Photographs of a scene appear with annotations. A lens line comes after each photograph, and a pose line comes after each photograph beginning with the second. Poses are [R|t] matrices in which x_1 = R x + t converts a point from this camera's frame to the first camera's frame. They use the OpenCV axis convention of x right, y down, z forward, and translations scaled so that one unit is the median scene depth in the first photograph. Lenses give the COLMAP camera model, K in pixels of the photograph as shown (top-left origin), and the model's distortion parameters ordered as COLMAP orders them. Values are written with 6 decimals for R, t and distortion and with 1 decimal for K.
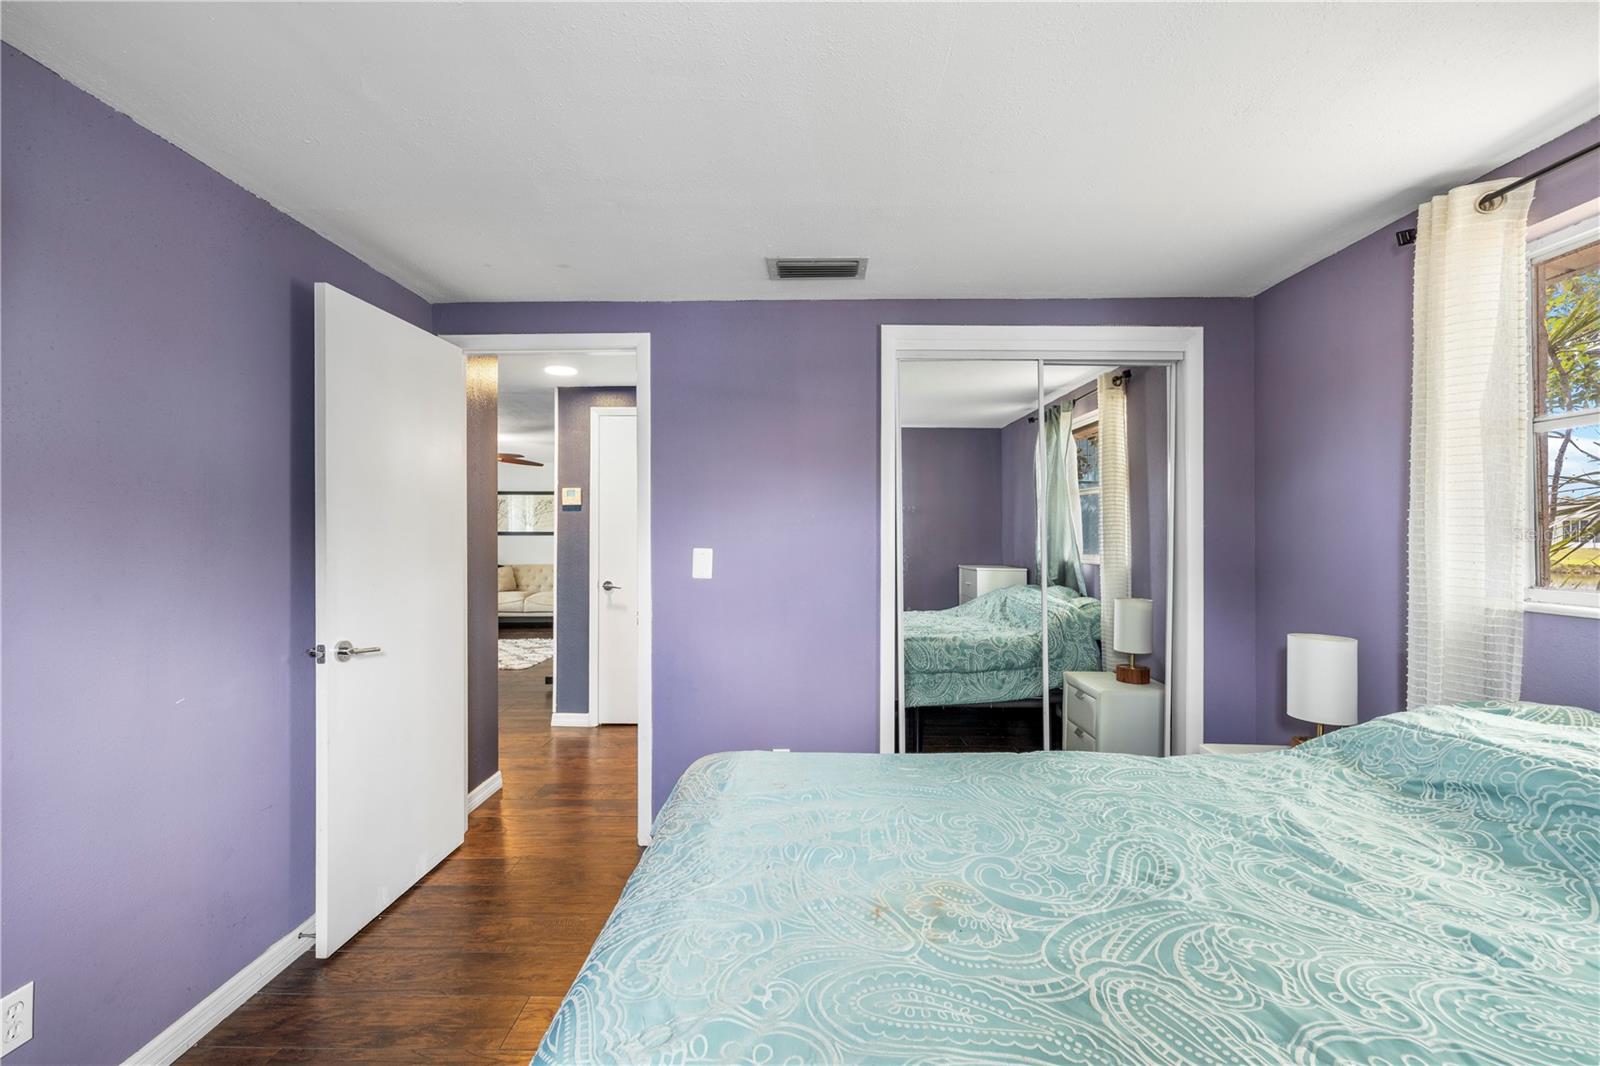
lens RADIAL K [[680.4, 0, 801.1], [0, 680.4, 528.5], [0, 0, 1]] dist [-0.000480, 0.000481]
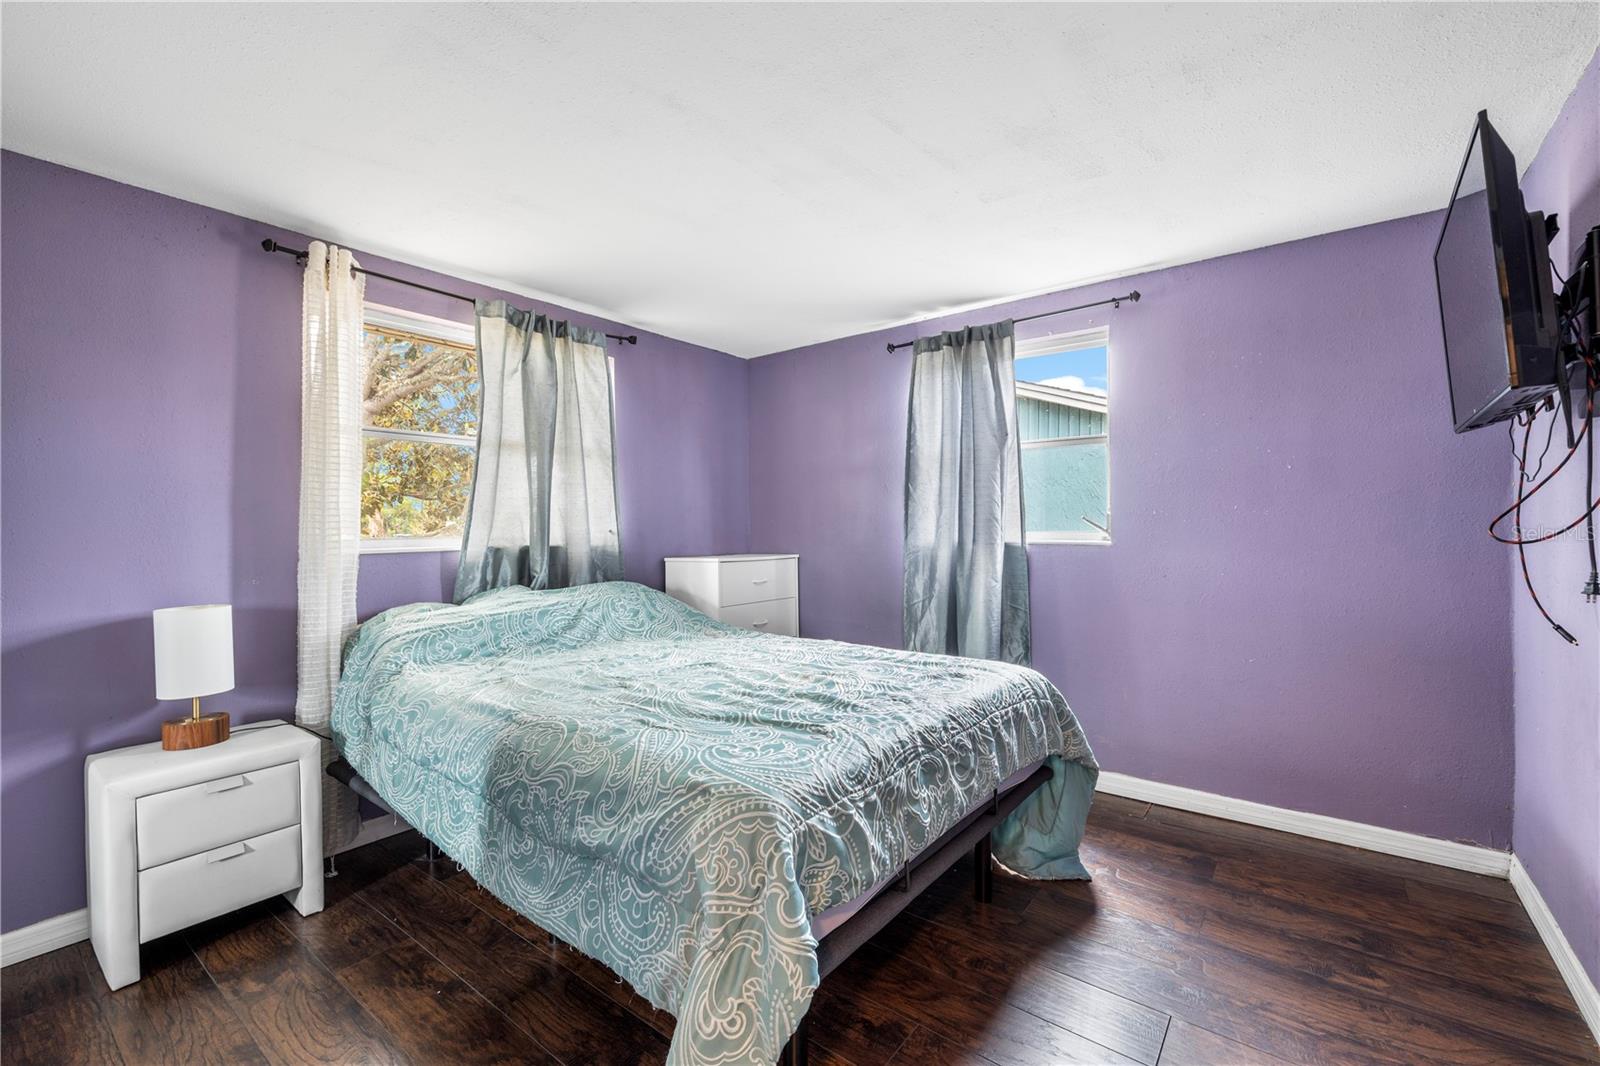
lens RADIAL K [[680.4, 0, 801.1], [0, 680.4, 528.5], [0, 0, 1]] dist [-0.000480, 0.000481]
pose [[-0.801797, 0.008336, 0.597539, -0.371774], [0.009909, 0.999951, -0.000654, -0.009516], [-0.597515, 0.005396, -0.801840, 1.547735]]
